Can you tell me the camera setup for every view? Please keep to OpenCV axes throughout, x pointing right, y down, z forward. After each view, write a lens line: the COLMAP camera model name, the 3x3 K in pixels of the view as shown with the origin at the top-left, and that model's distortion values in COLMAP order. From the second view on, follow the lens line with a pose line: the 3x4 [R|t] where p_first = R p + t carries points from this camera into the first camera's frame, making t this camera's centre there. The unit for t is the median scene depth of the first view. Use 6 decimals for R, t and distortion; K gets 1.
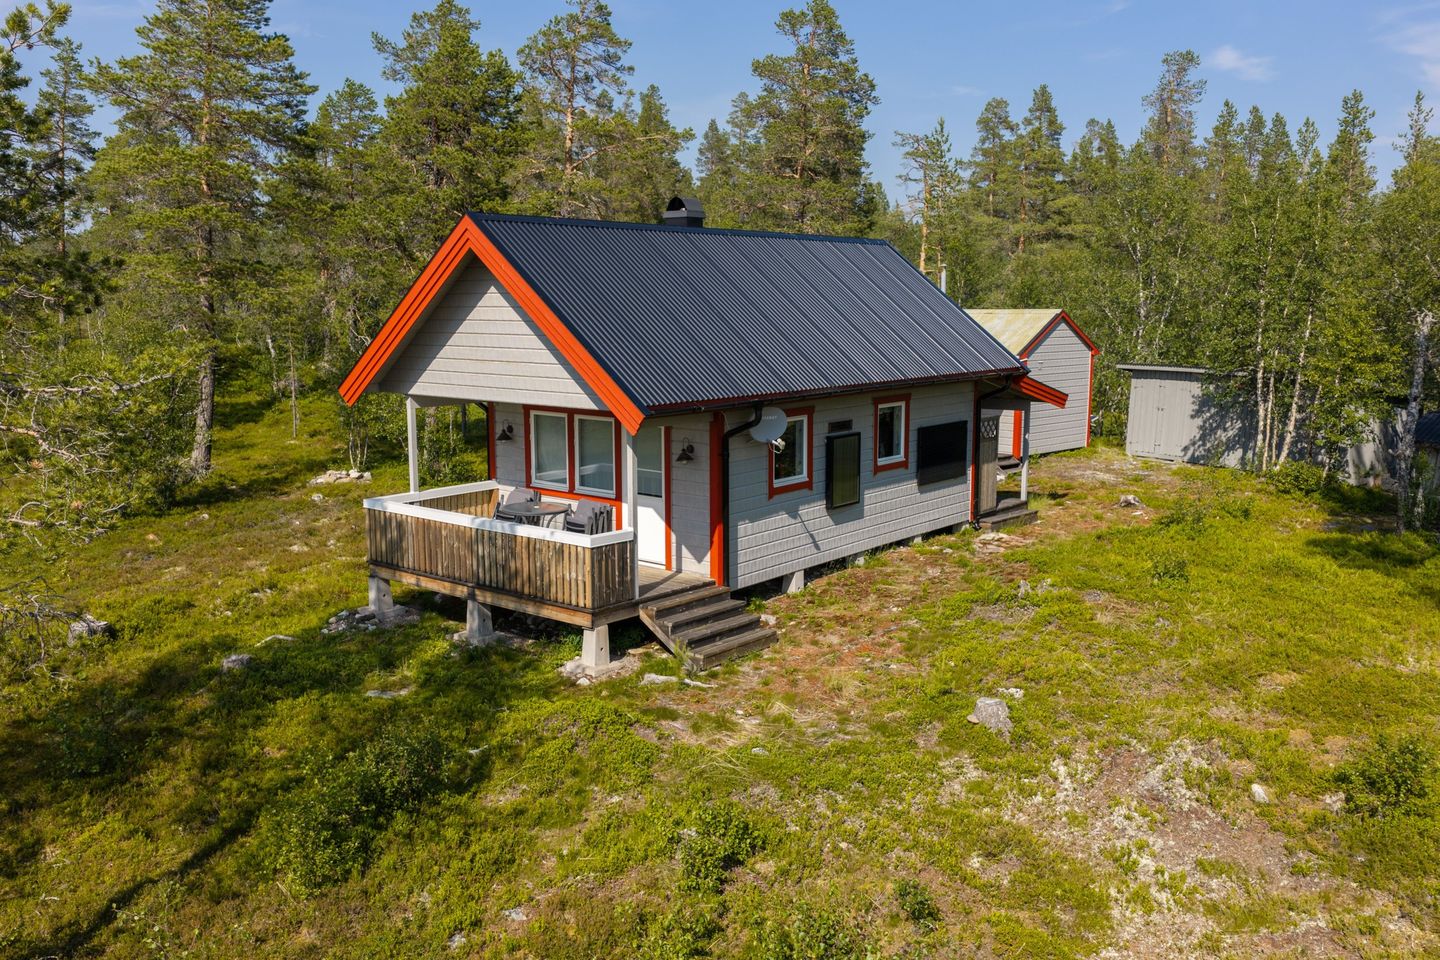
lens RADIAL K [[1204.0, 0, 721.0], [0, 1204.0, 471.4], [0, 0, 1]] dist [0.009640, -0.011665]
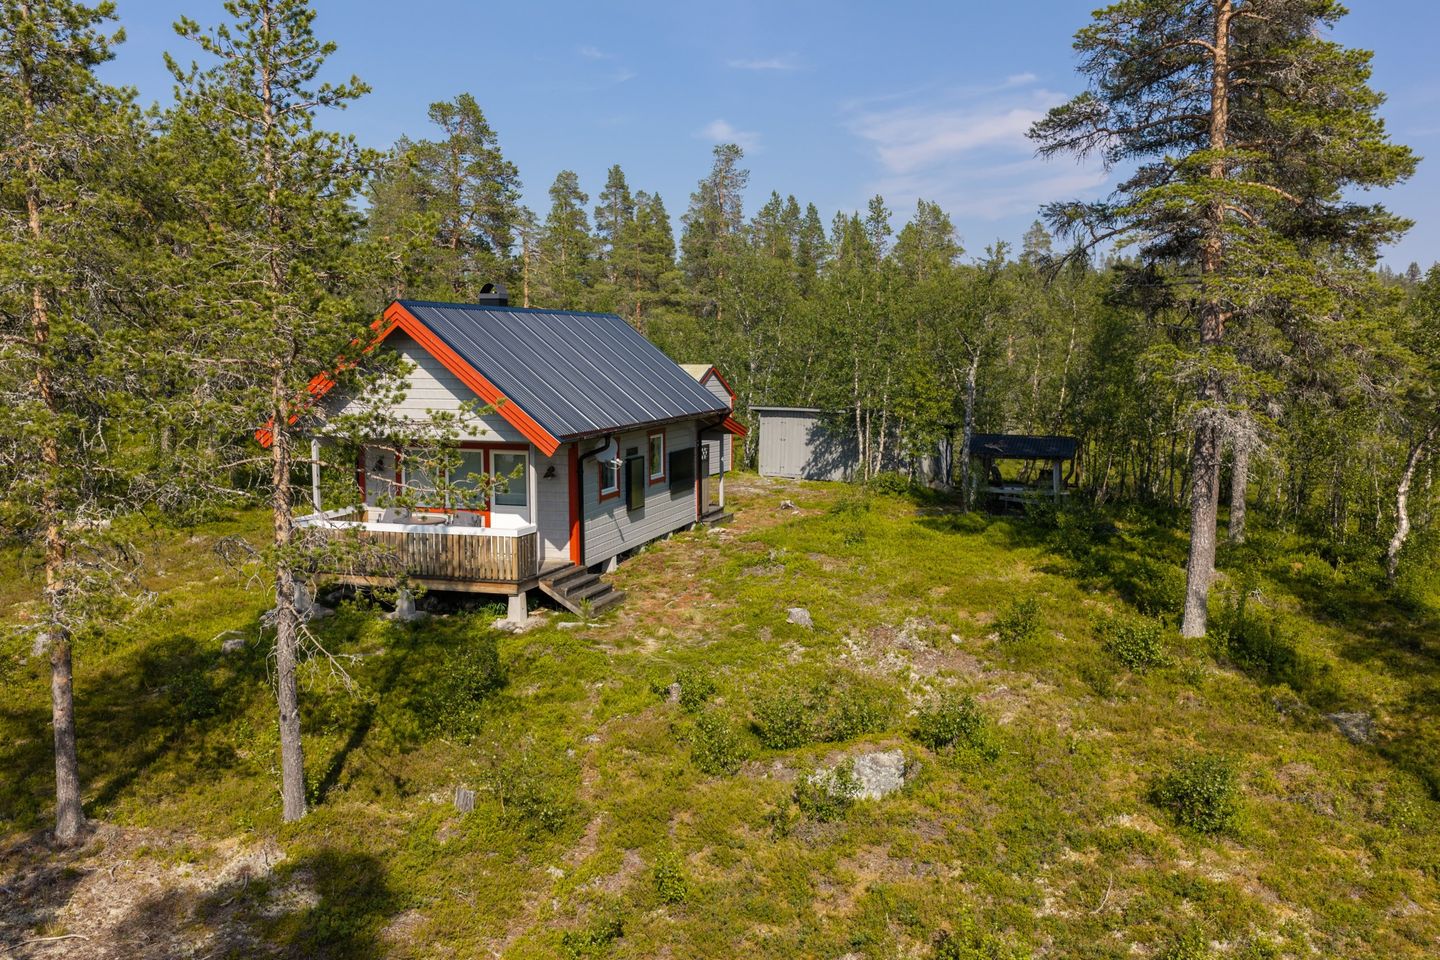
lens RADIAL K [[1204.0, 0, 718.9], [0, 1204.0, 483.5], [0, 0, 1]] dist [0.009640, -0.011665]
pose [[0.926808, -0.041576, 0.373227, -0.347298], [0.053018, 0.998384, -0.020440, 0.034812], [-0.371775, 0.038731, 0.927515, -0.347118]]
